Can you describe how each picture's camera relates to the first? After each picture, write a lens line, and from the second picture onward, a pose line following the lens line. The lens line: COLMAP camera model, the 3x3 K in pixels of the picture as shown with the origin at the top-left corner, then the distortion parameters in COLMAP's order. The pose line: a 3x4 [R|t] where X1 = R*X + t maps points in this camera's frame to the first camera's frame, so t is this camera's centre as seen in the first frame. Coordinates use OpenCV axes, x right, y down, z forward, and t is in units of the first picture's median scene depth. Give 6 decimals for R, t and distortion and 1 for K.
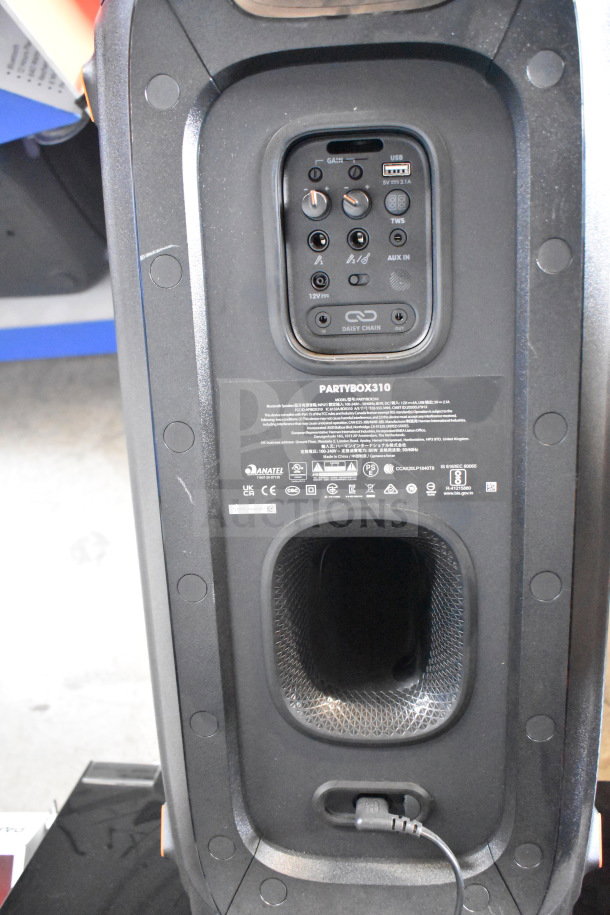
lens RADIAL K [[882.8, 0, 304.7], [0, 882.8, 460.3], [0, 0, 1]] dist [-0.067551, 0.000000]
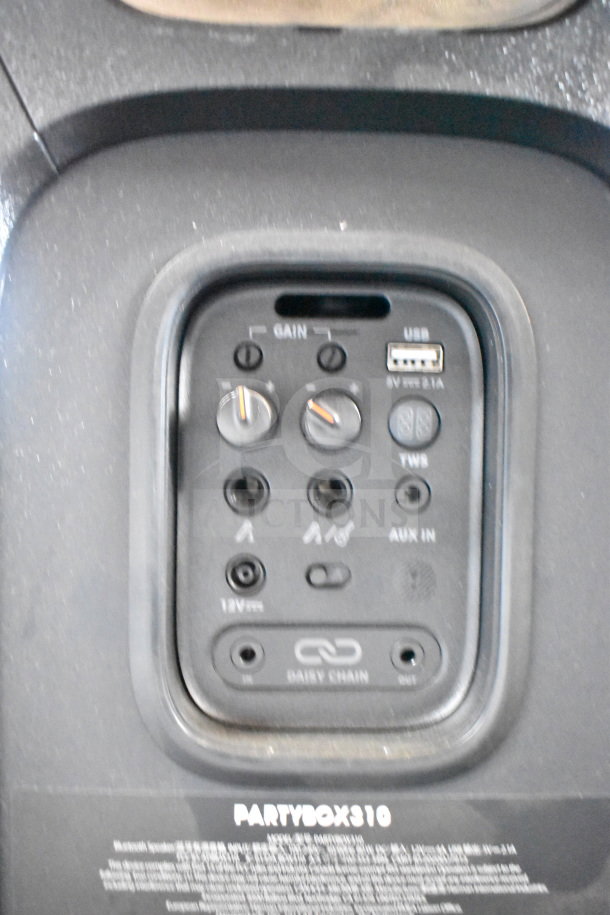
lens RADIAL K [[882.8, 0, 295.8], [0, 882.8, 457.4], [0, 0, 1]] dist [-0.067551, 0.000000]
pose [[0.991586, 0.057624, 0.115916, -0.014286], [-0.030500, 0.974247, -0.223409, -0.159705], [-0.125805, 0.217994, 0.967808, 0.523886]]
